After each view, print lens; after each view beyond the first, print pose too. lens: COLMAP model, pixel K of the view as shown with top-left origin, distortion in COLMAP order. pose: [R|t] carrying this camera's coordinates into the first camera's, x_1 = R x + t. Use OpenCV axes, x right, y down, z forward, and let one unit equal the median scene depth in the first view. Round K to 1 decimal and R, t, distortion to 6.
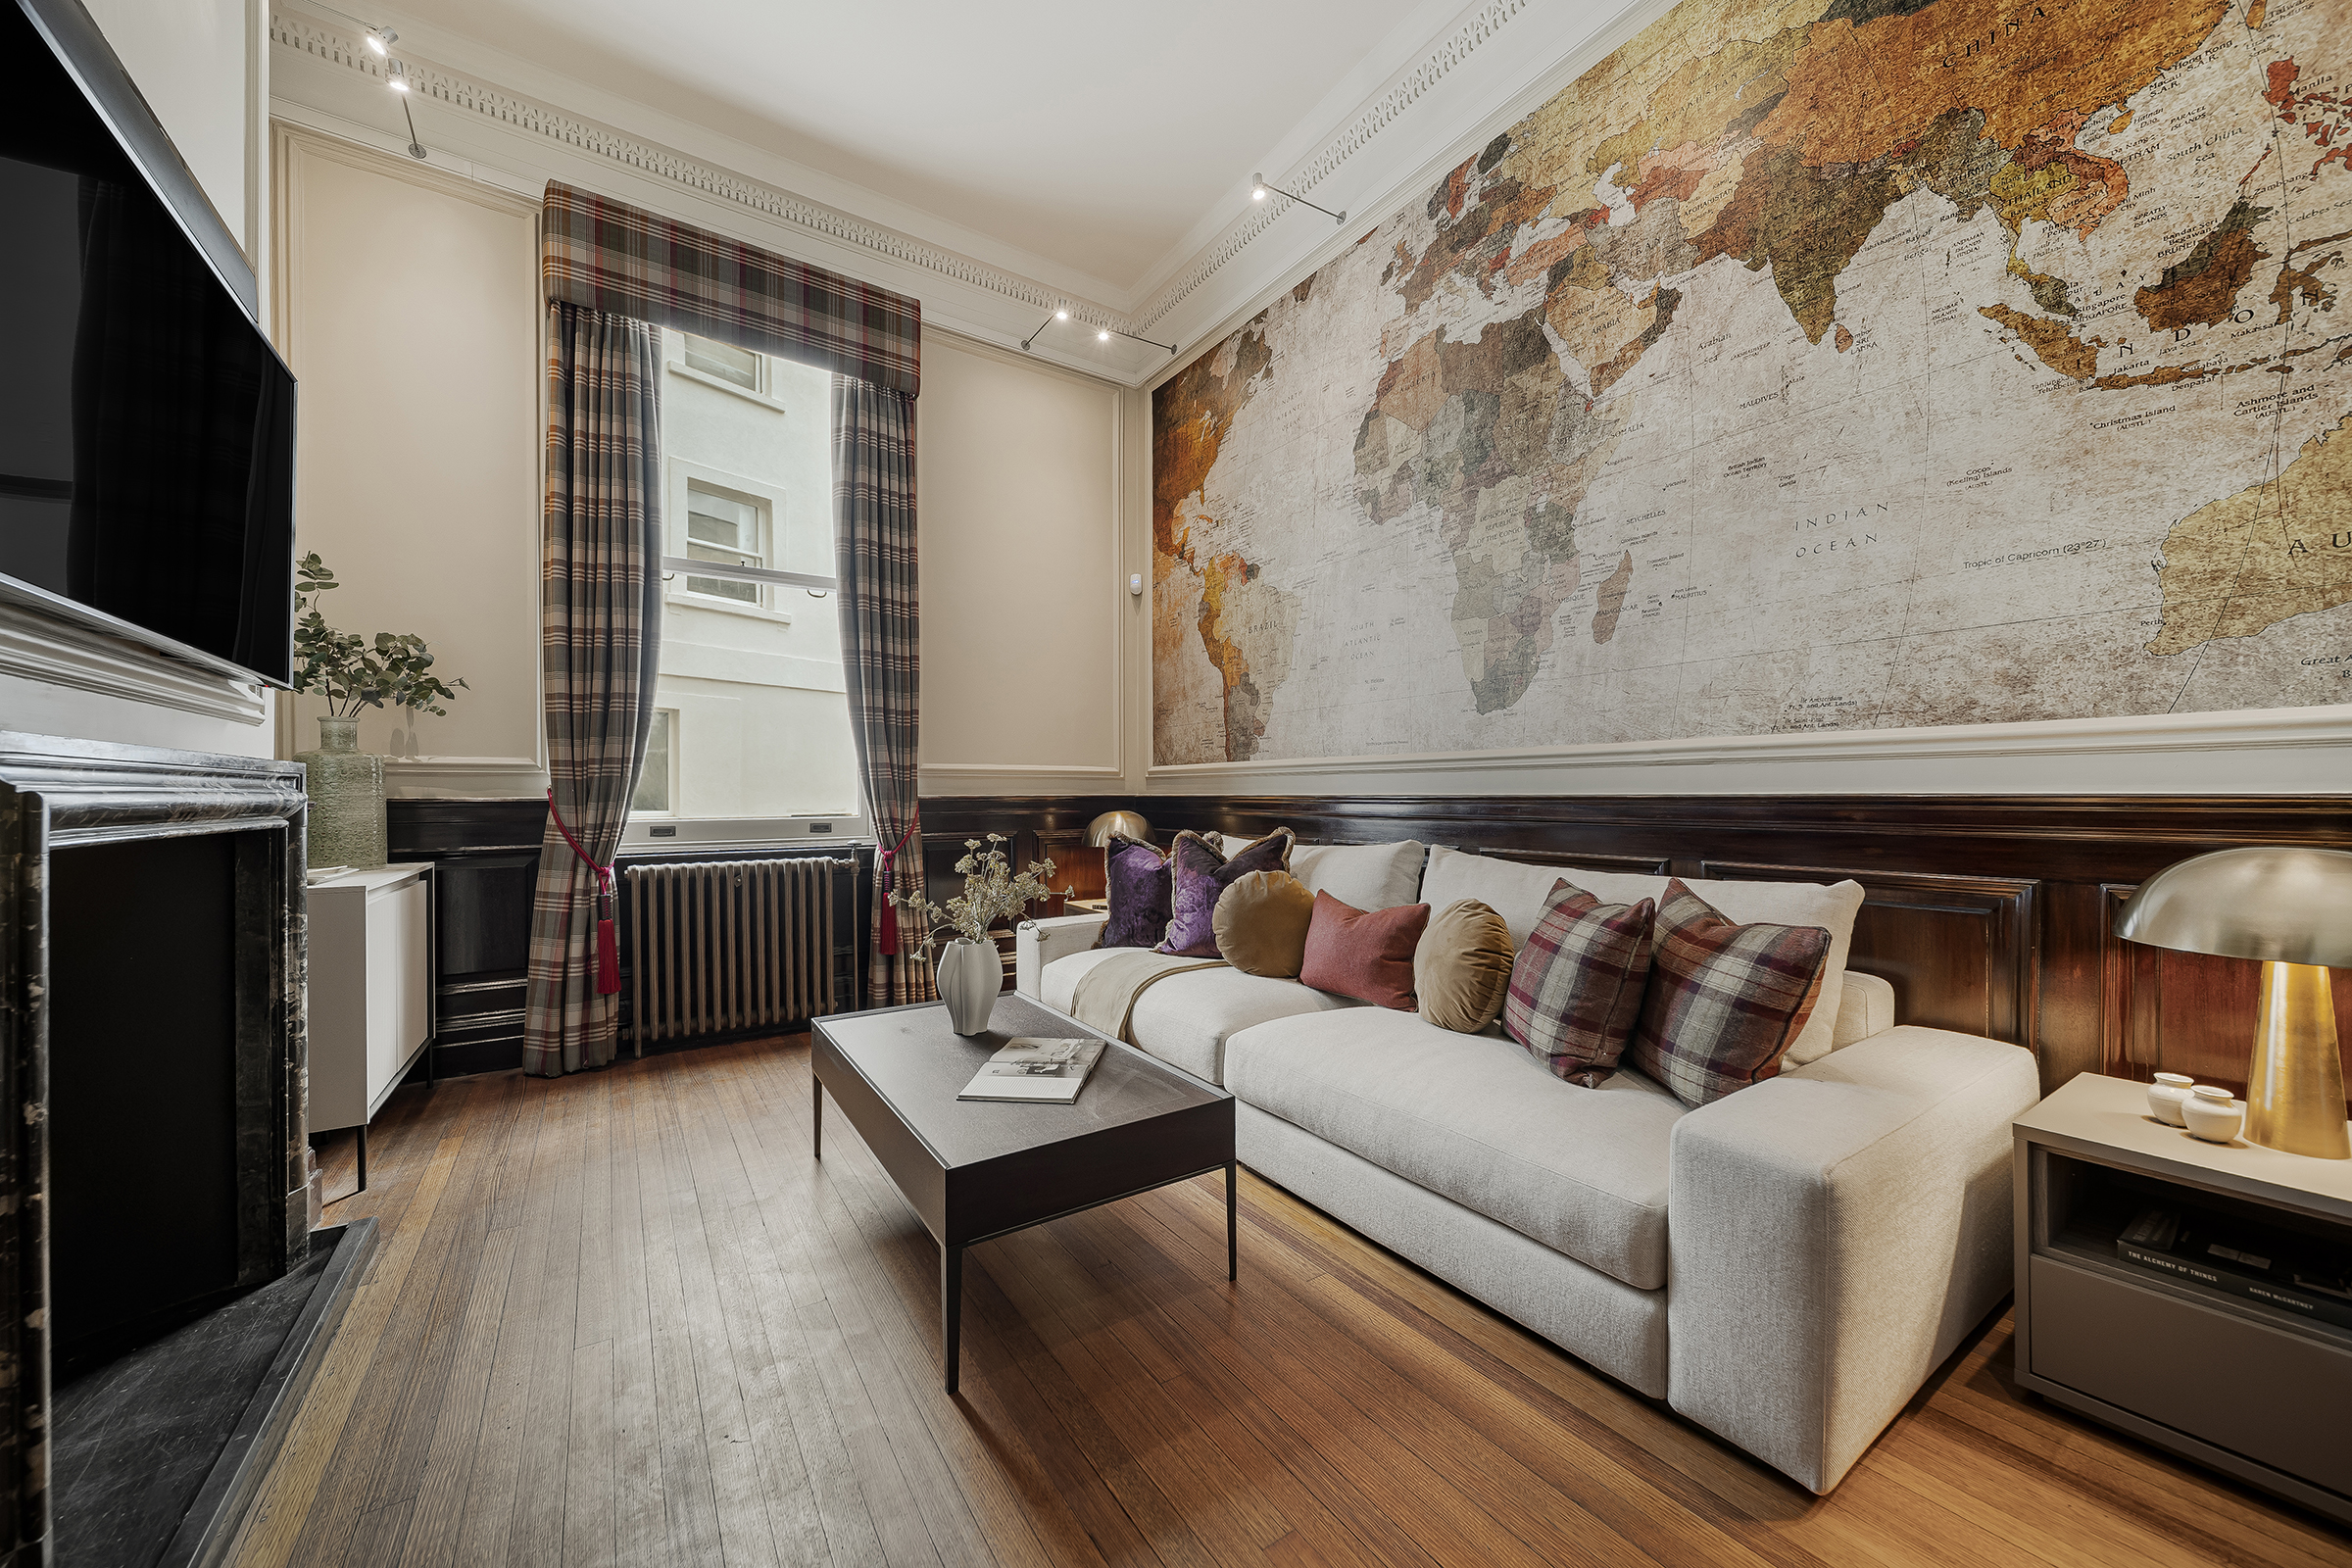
lens RADIAL K [[853.4, 0, 1174.1], [0, 853.4, 792.5], [0, 0, 1]] dist [0.002173, 0.000211]
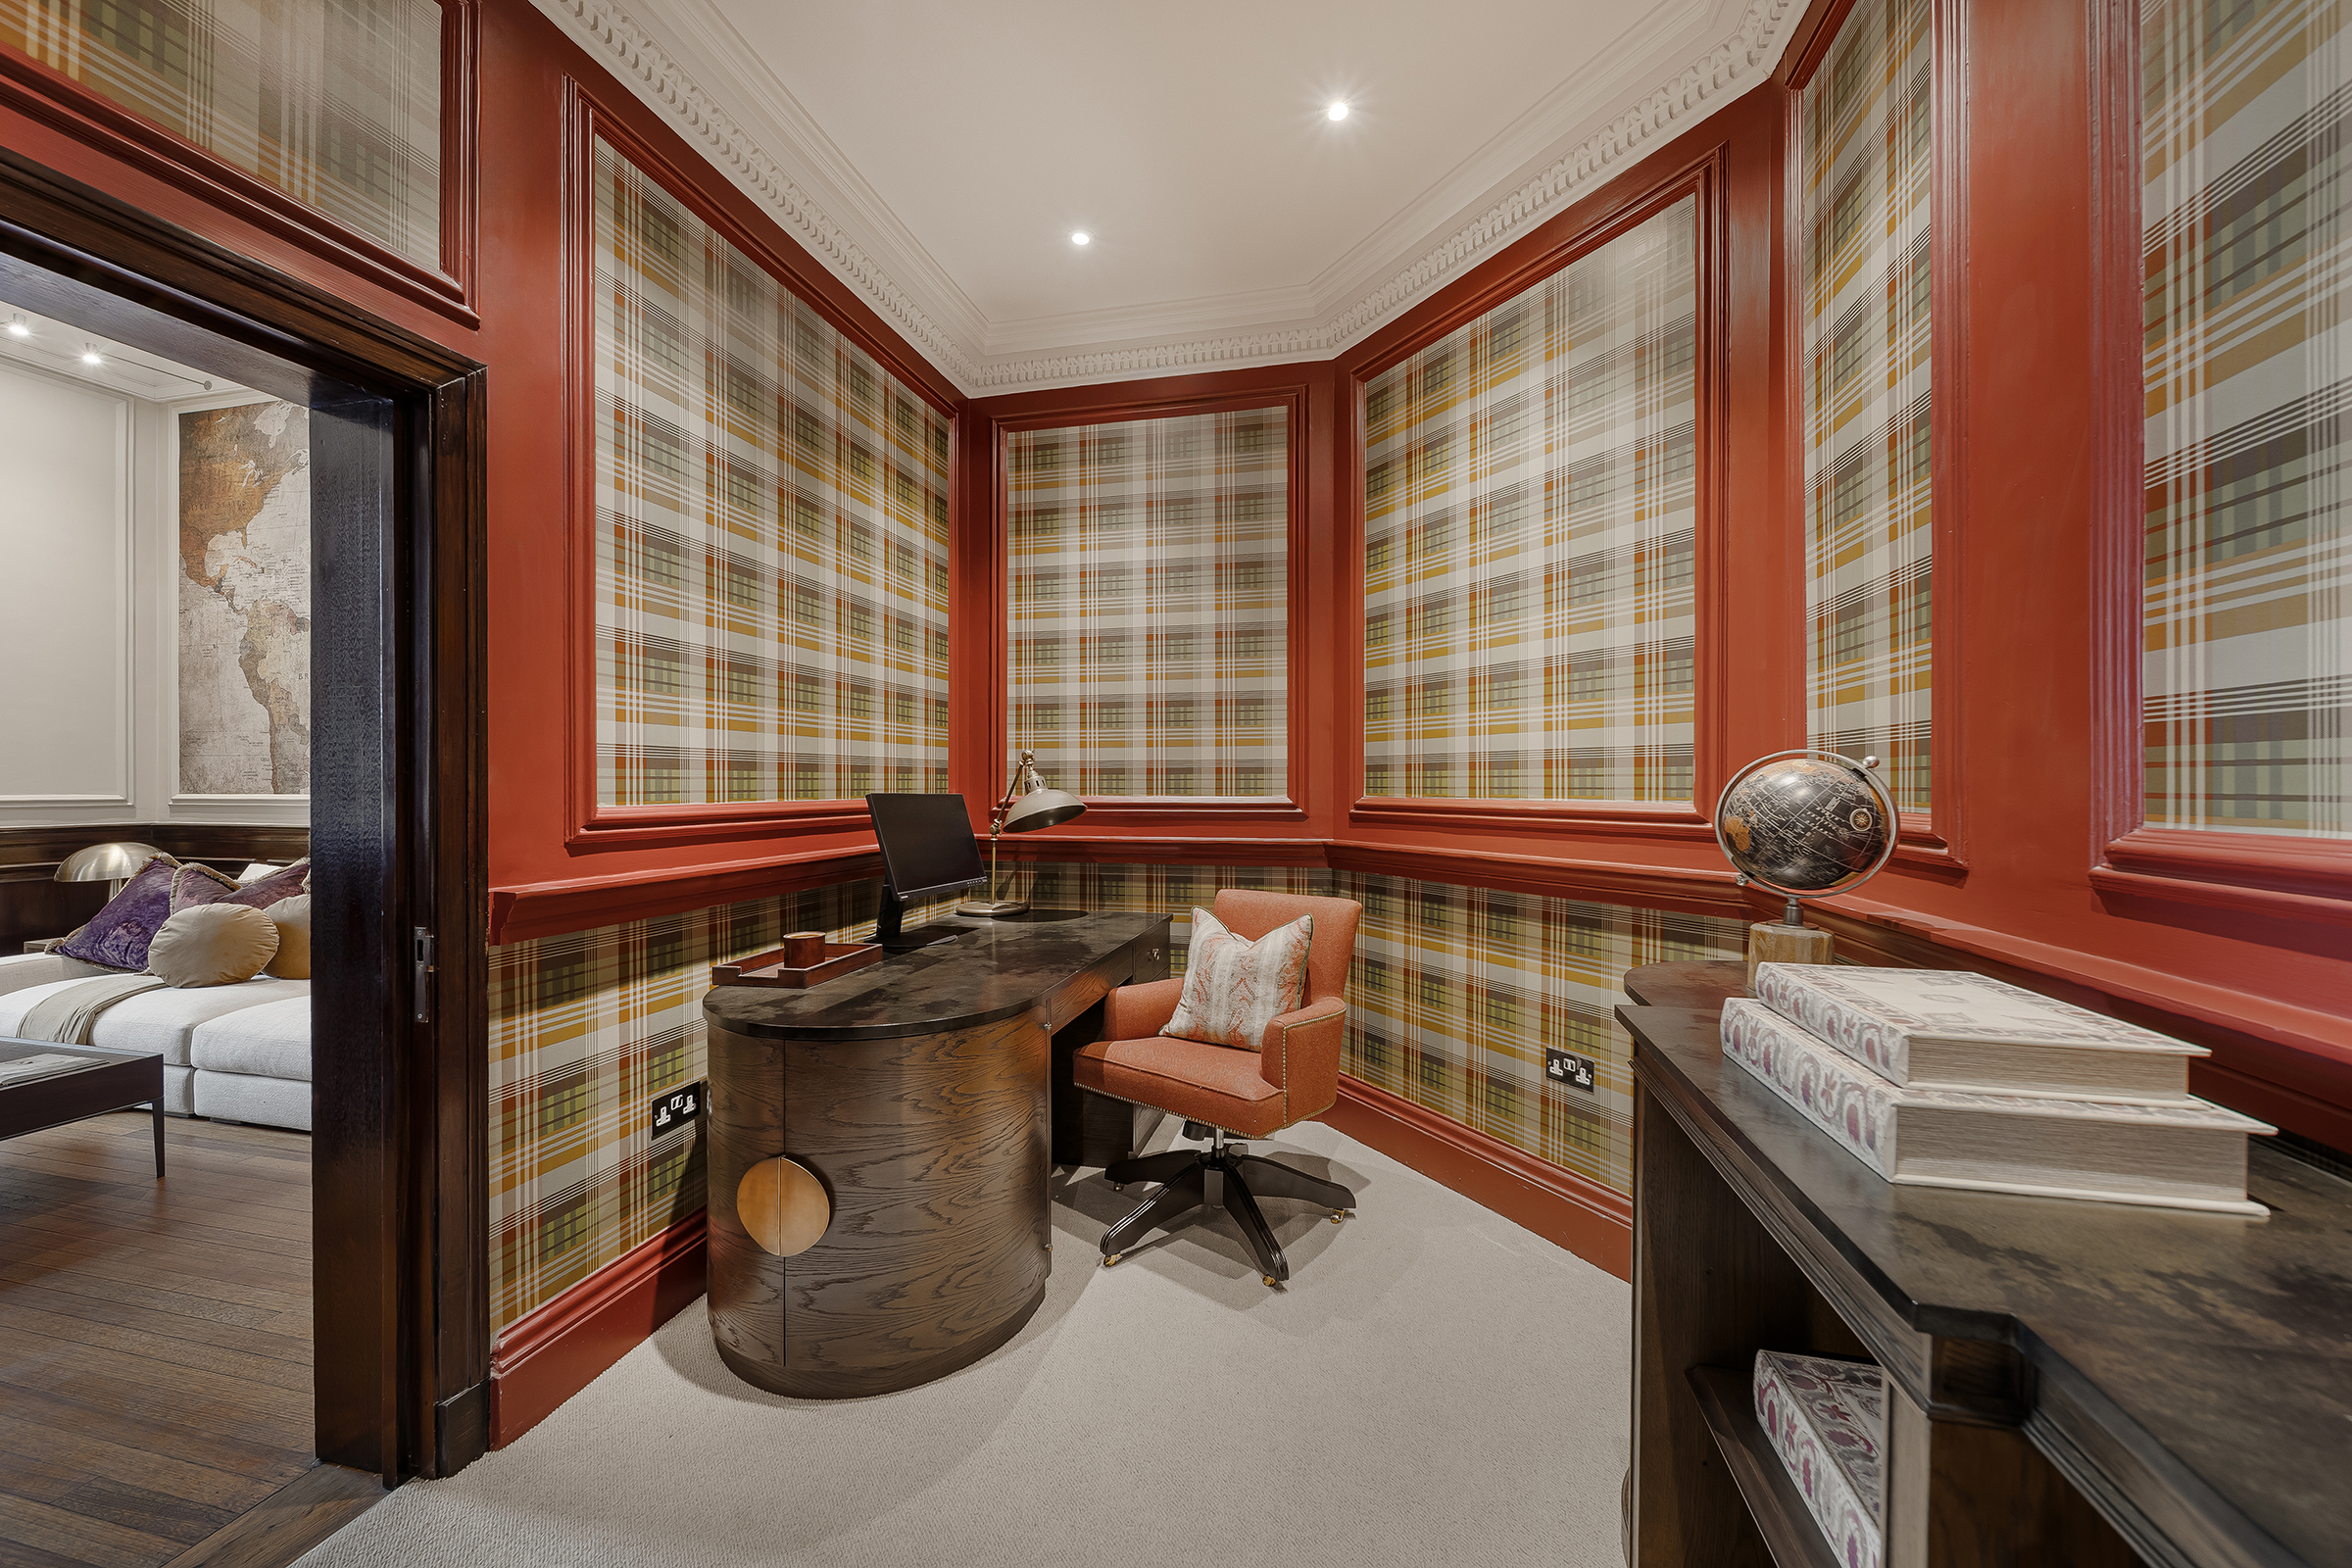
lens RADIAL K [[853.4, 0, 1170.8], [0, 853.4, 781.6], [0, 0, 1]] dist [0.002173, 0.000211]
pose [[0.720933, 0.003178, 0.692998, 0.123460], [-0.004113, 0.999991, -0.000307, -0.052739], [-0.692993, -0.002629, 0.720940, -0.539183]]
